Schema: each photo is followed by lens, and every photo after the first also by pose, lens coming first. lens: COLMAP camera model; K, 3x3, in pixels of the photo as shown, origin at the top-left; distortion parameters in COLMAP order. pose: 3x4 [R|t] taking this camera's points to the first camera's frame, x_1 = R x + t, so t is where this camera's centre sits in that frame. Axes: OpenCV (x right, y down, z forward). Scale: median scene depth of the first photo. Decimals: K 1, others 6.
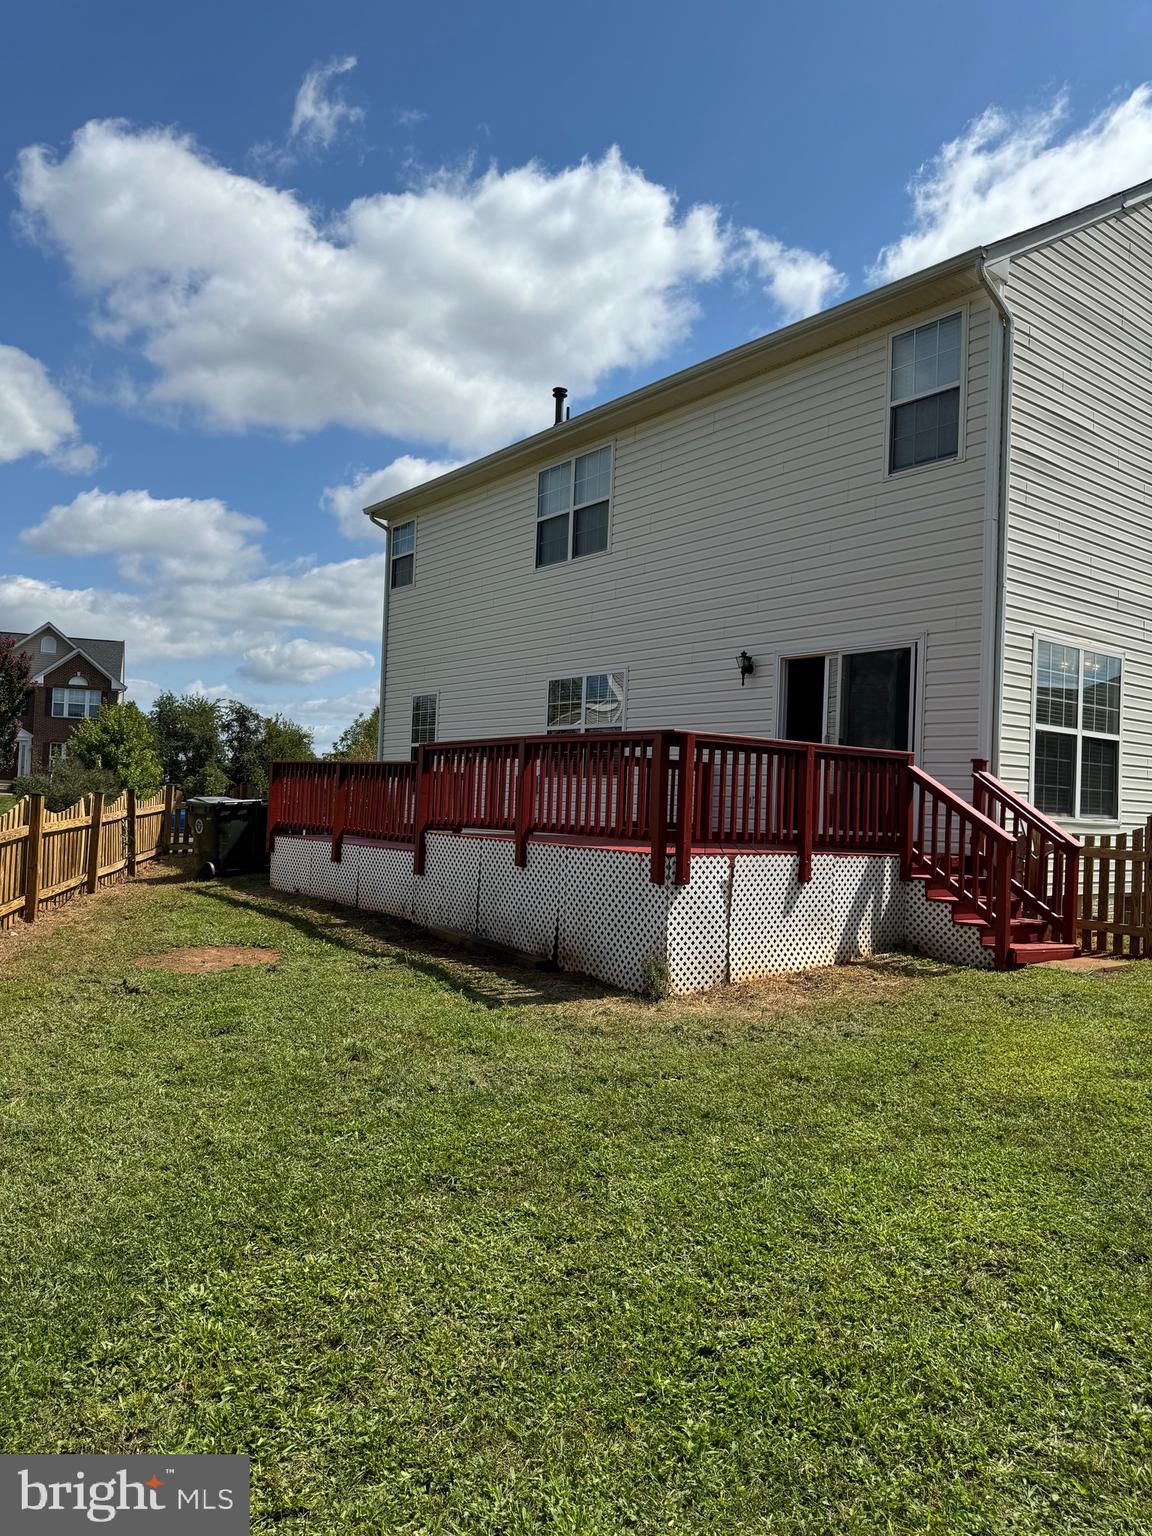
lens RADIAL K [[1076.7, 0, 535.3], [0, 1076.7, 782.4], [0, 0, 1]] dist [0.001823, -0.023272]
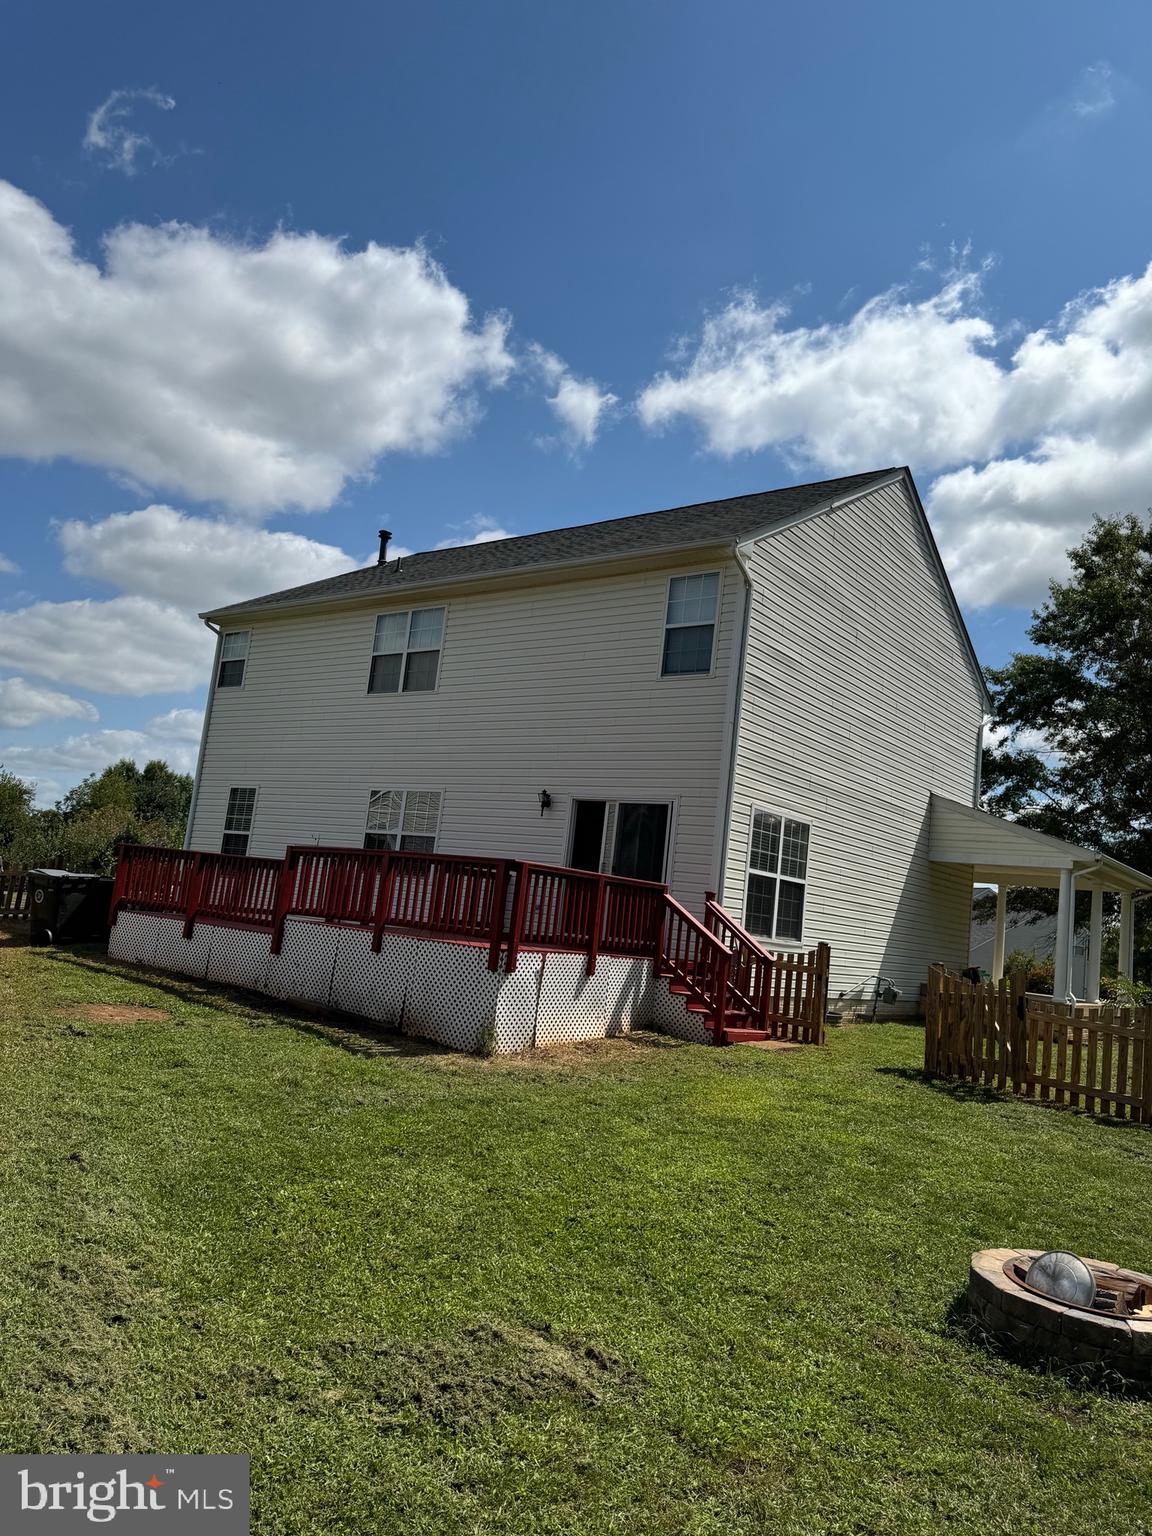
lens RADIAL K [[1076.7, 0, 580.4], [0, 1076.7, 769.6], [0, 0, 1]] dist [0.001823, -0.023272]
pose [[0.957176, 0.101892, 0.270985, -0.135977], [-0.075955, 0.991613, -0.104564, -0.019932], [-0.279366, 0.079503, 0.956887, -0.283344]]
